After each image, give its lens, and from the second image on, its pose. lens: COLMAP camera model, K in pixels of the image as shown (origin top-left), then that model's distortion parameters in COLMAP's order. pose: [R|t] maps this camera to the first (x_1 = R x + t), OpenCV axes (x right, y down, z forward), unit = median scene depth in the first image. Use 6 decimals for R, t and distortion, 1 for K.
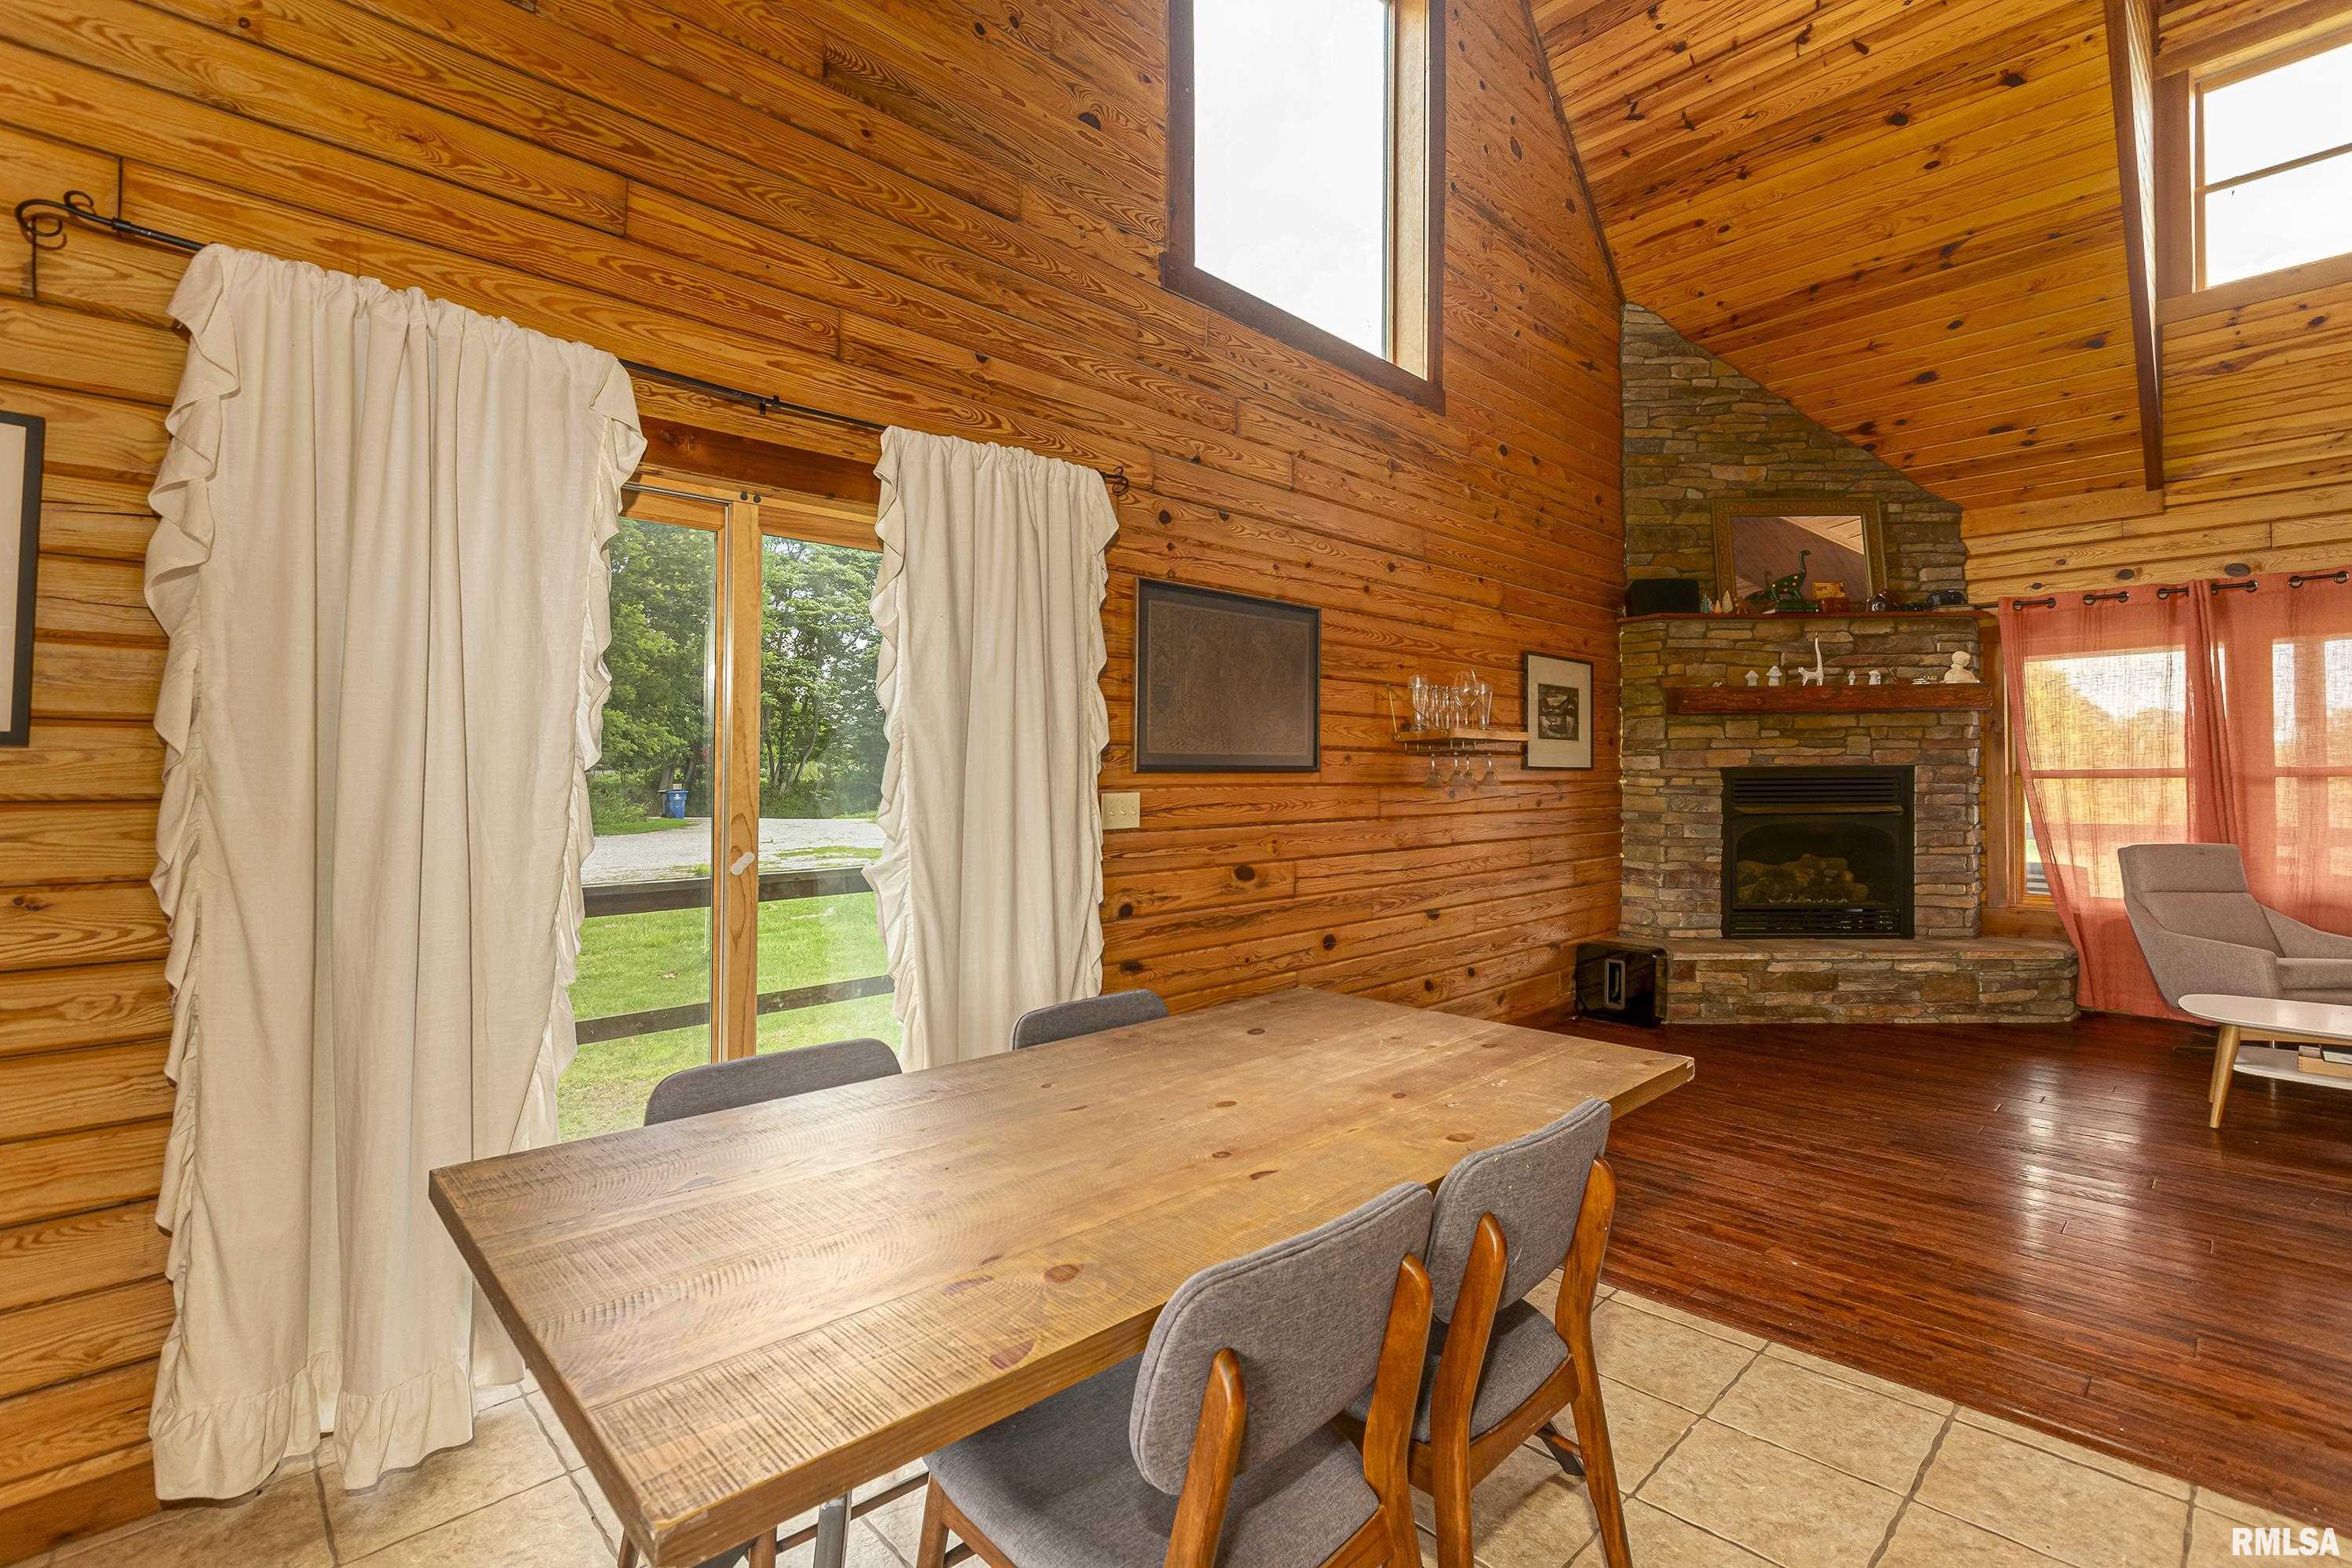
lens RADIAL K [[1044.9, 0, 1188.1], [0, 1044.9, 790.6], [0, 0, 1]] dist [-0.001716, 0.000488]
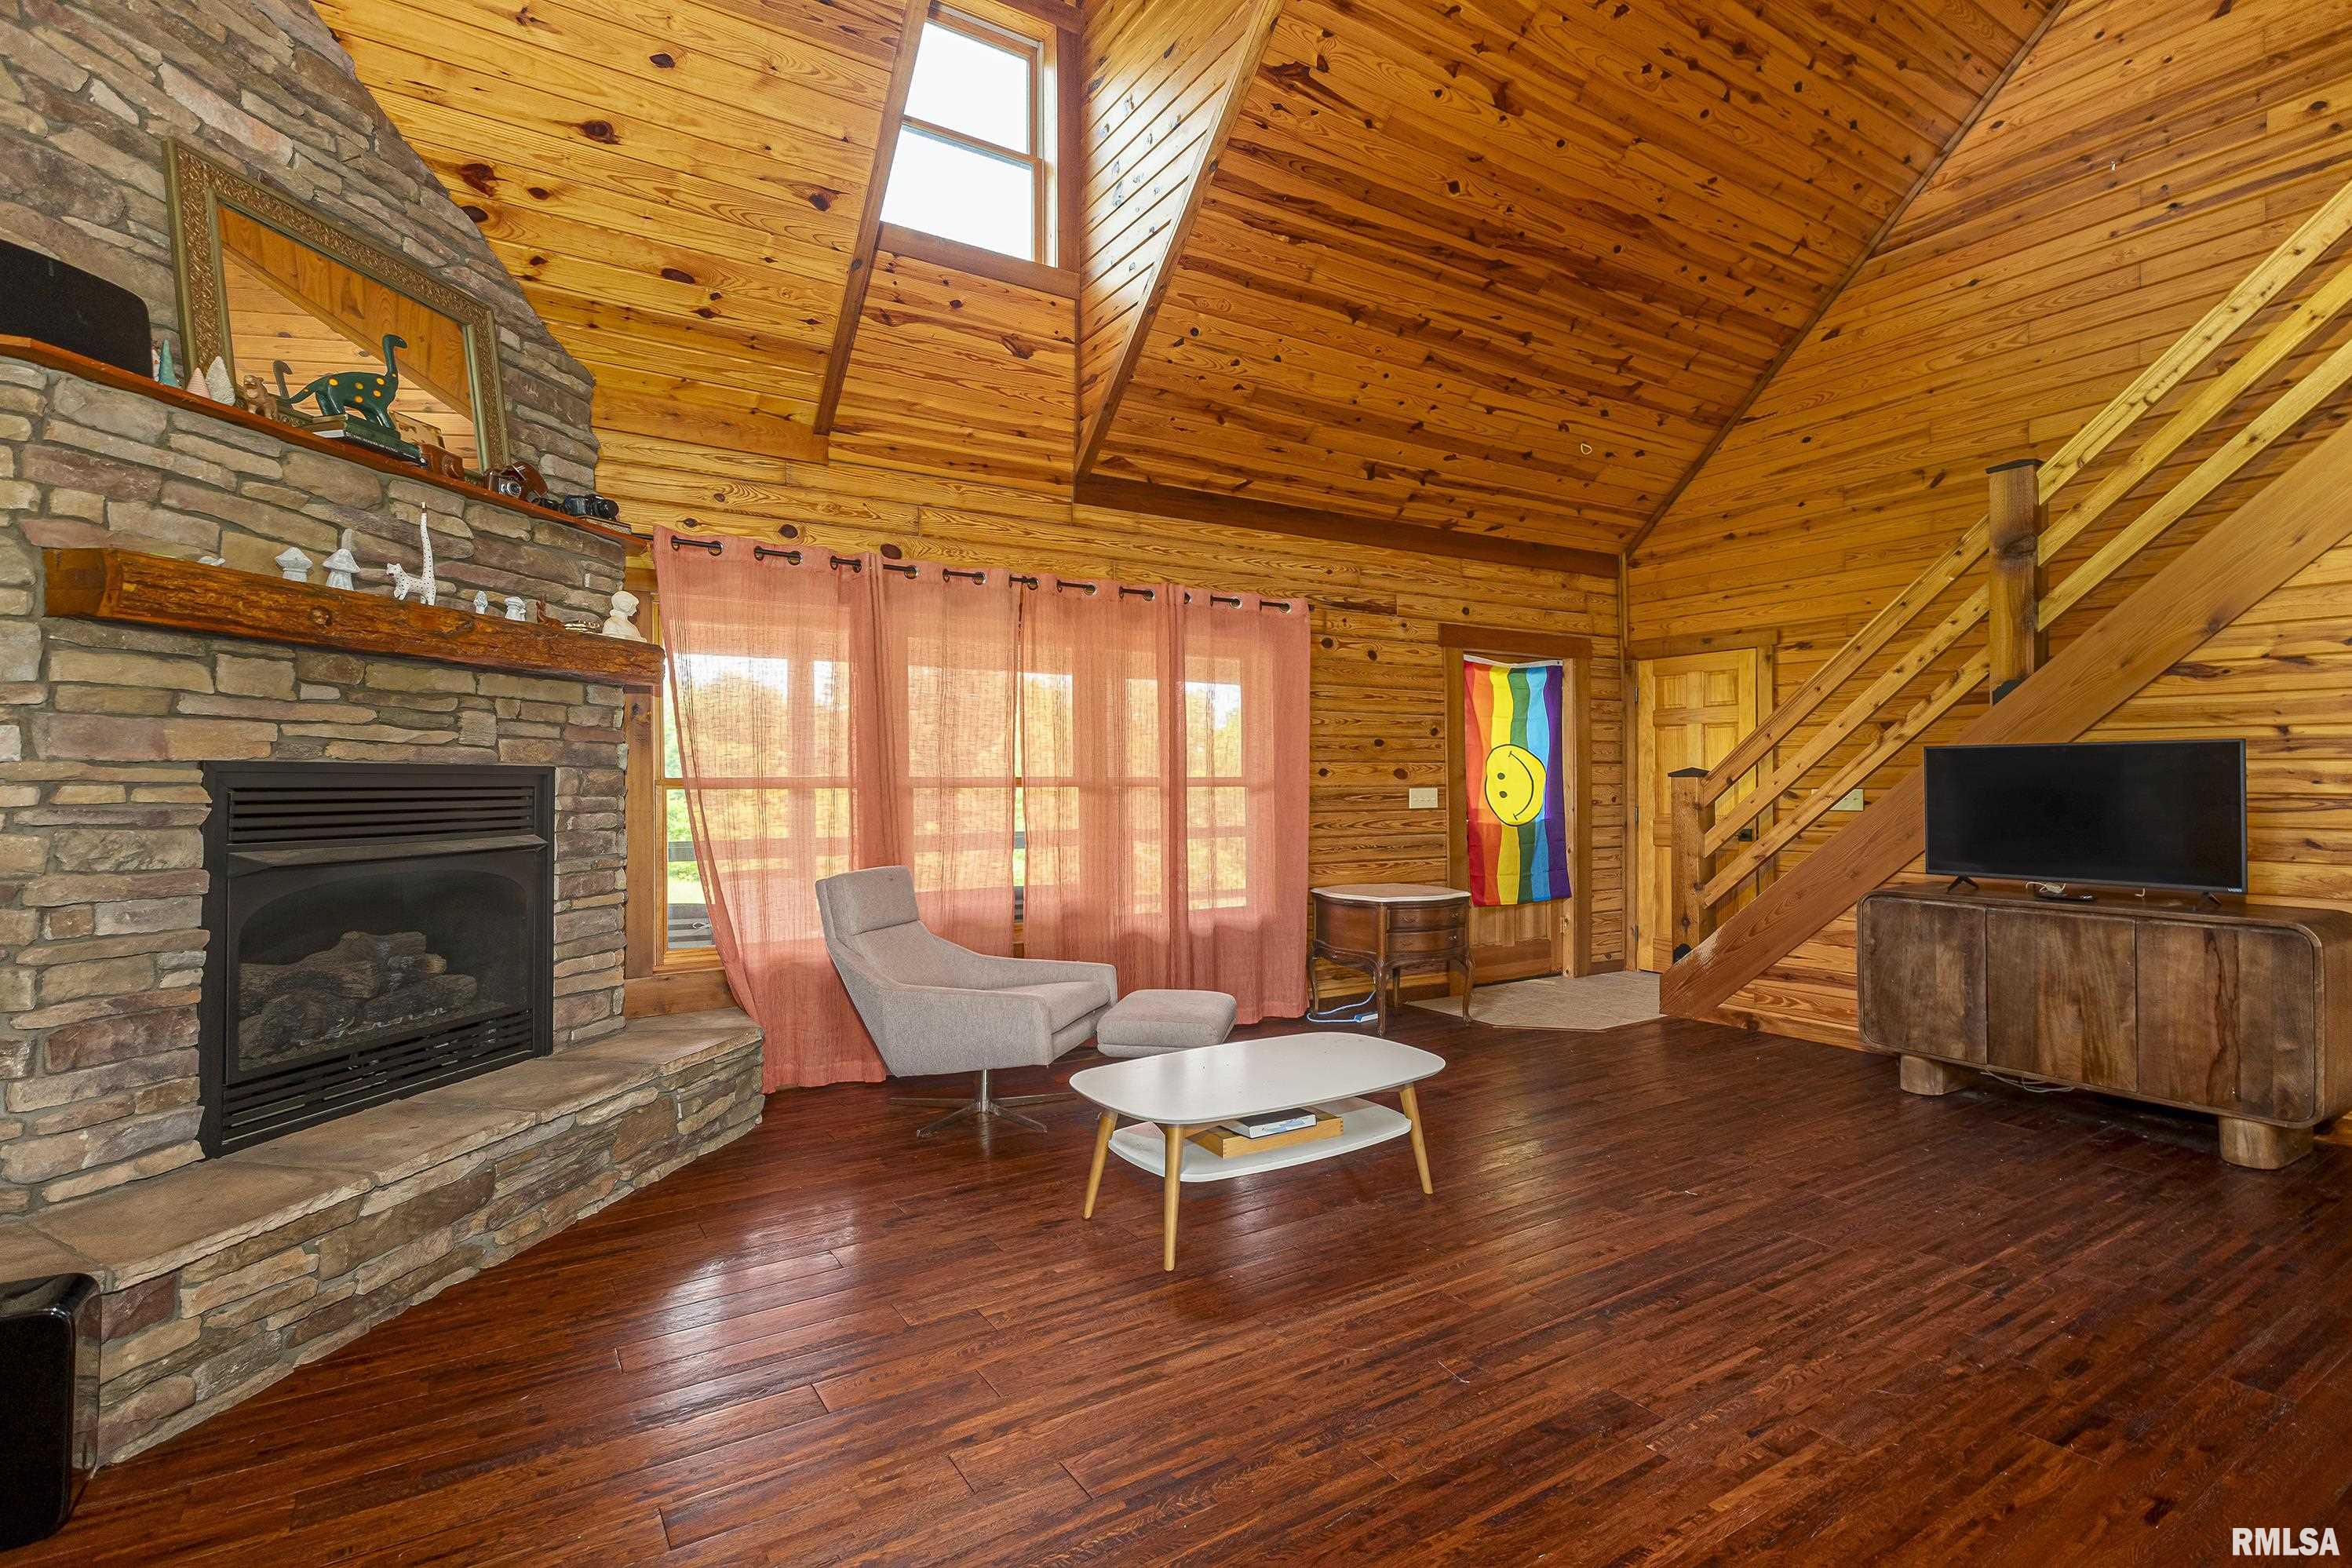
lens RADIAL K [[1044.9, 0, 1167.6], [0, 1044.9, 781.1], [0, 0, 1]] dist [-0.001716, 0.000488]
pose [[0.187754, 0.010531, 0.982160, 0.166332], [0.008904, 0.999883, -0.012423, -0.005137], [-0.982176, 0.011078, 0.187638, 0.537802]]
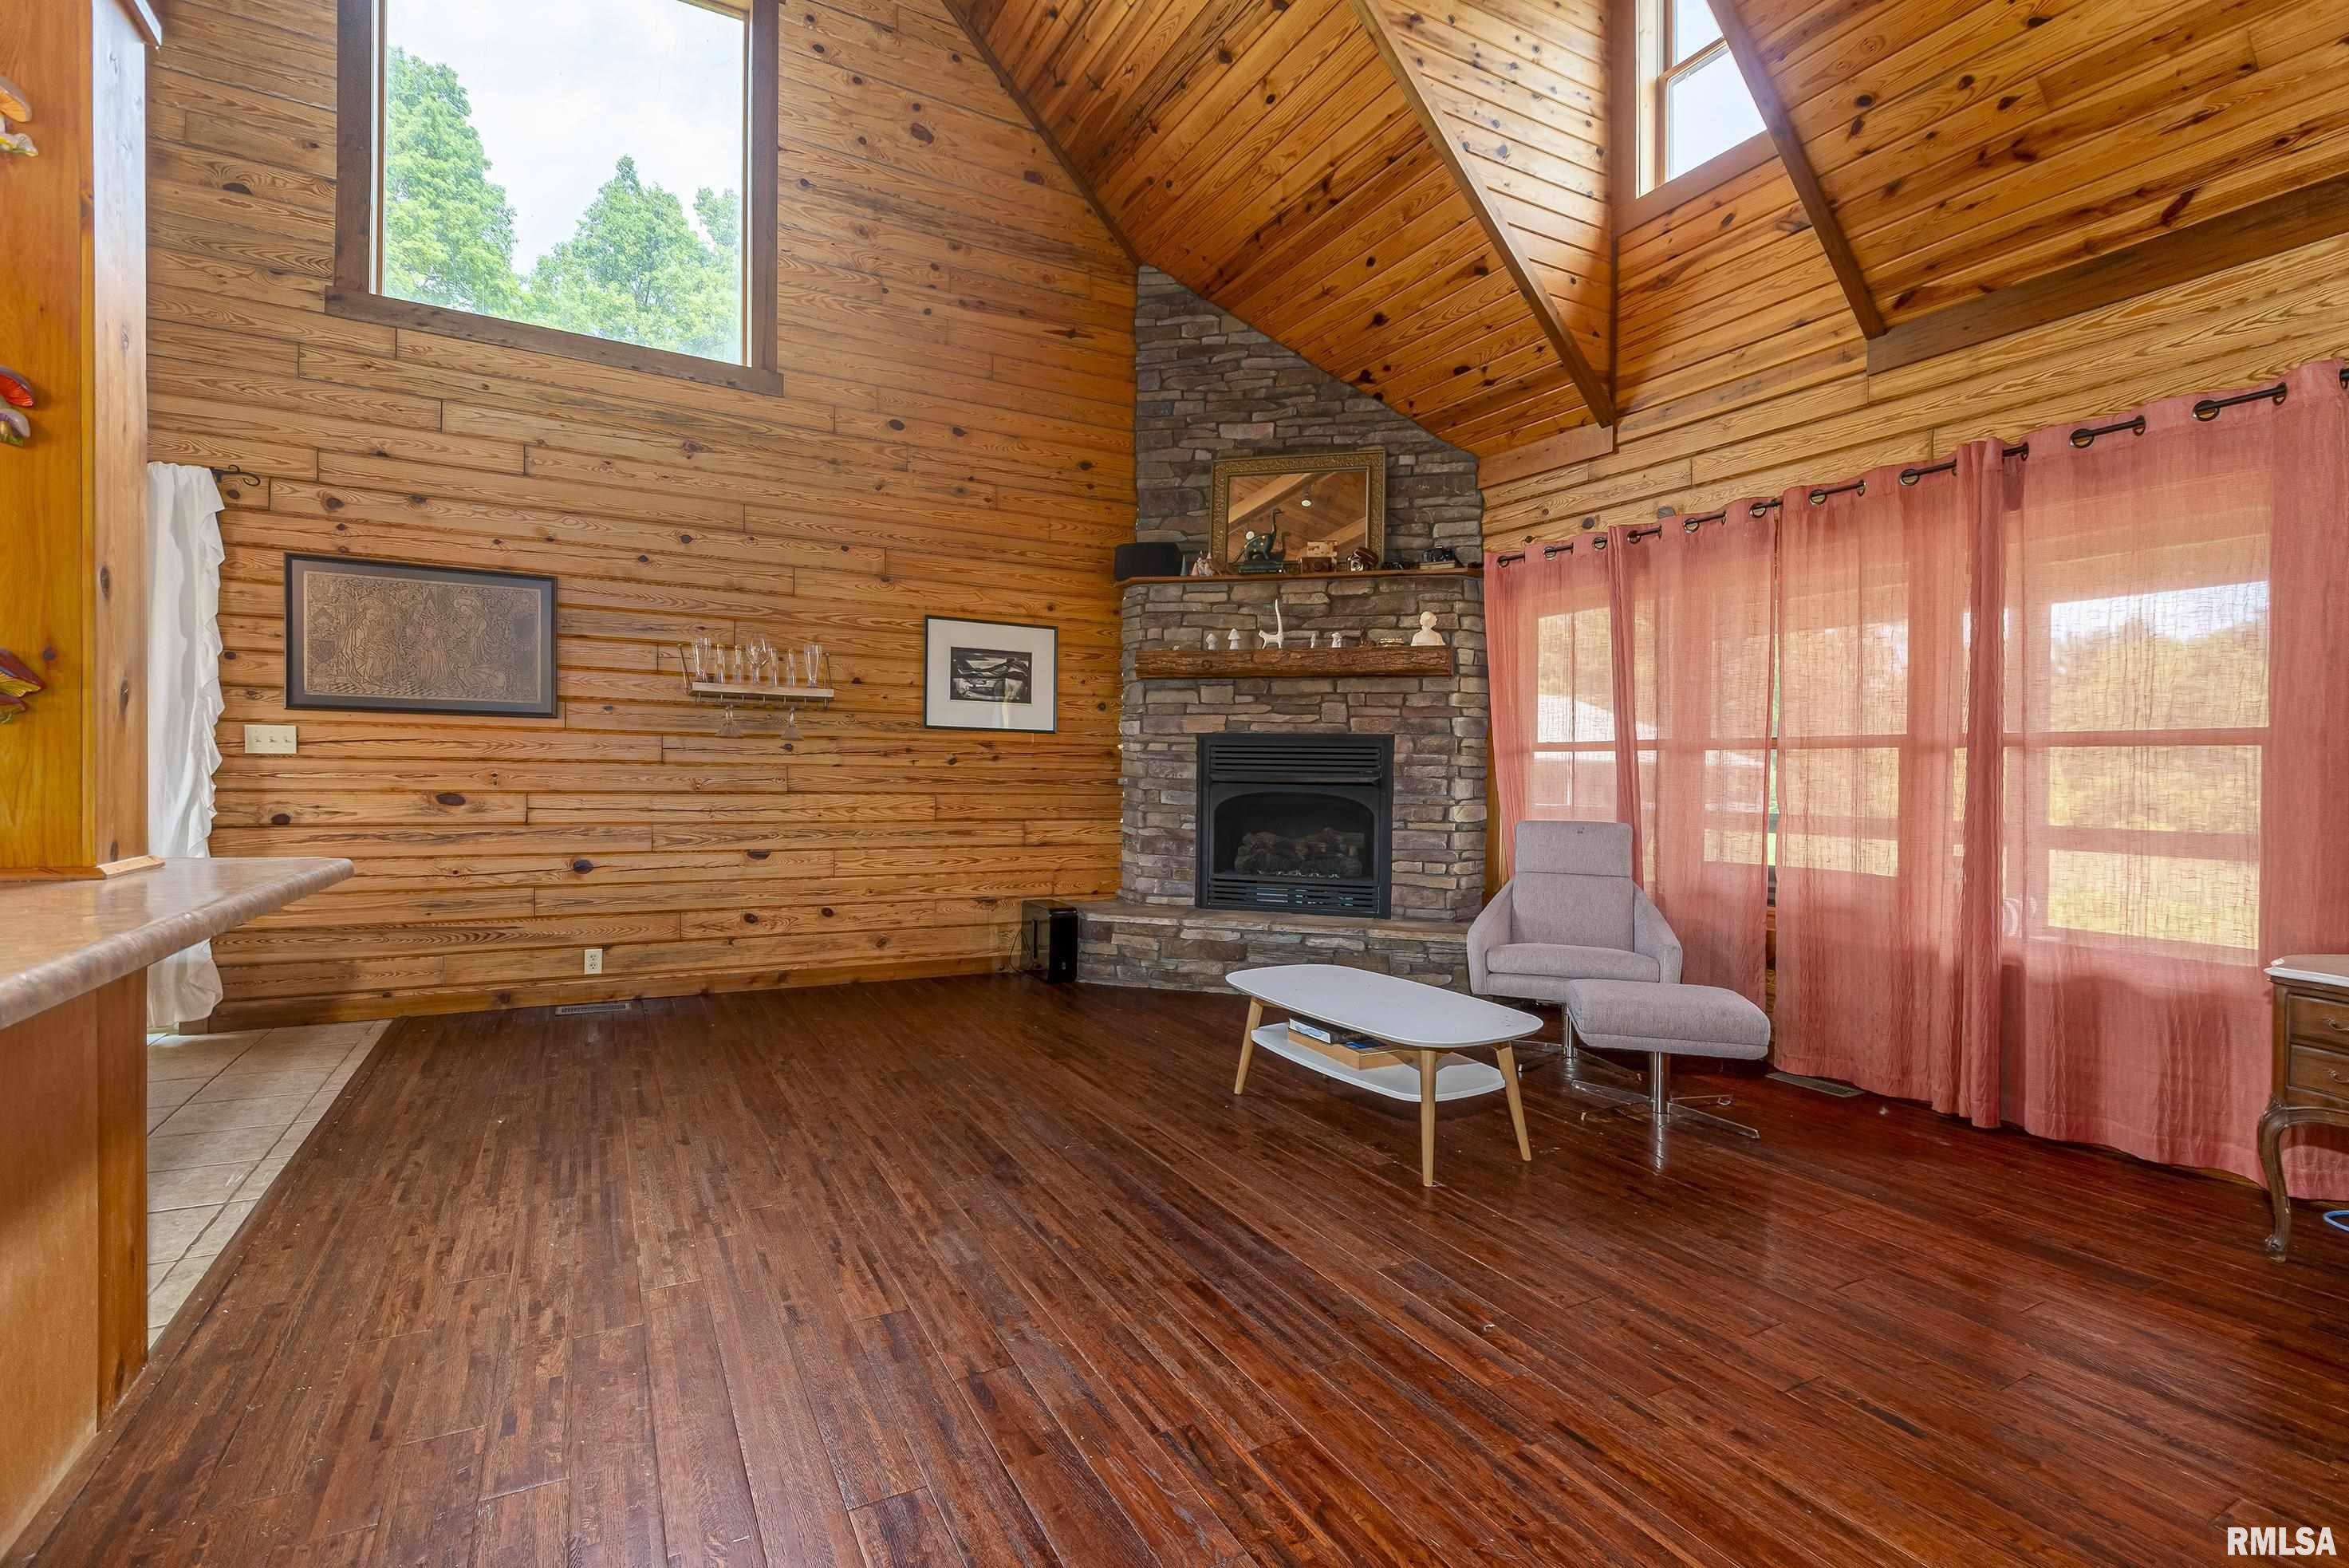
lens RADIAL K [[1043.5, 0, 1105.3], [0, 1043.5, 790.6], [0, 0, 1]] dist [-0.001716, 0.000488]
pose [[0.966005, 0.032323, -0.256493, 0.689686], [-0.028364, 0.999415, 0.019123, 0.015684], [0.256961, -0.011198, 0.966357, 0.026387]]
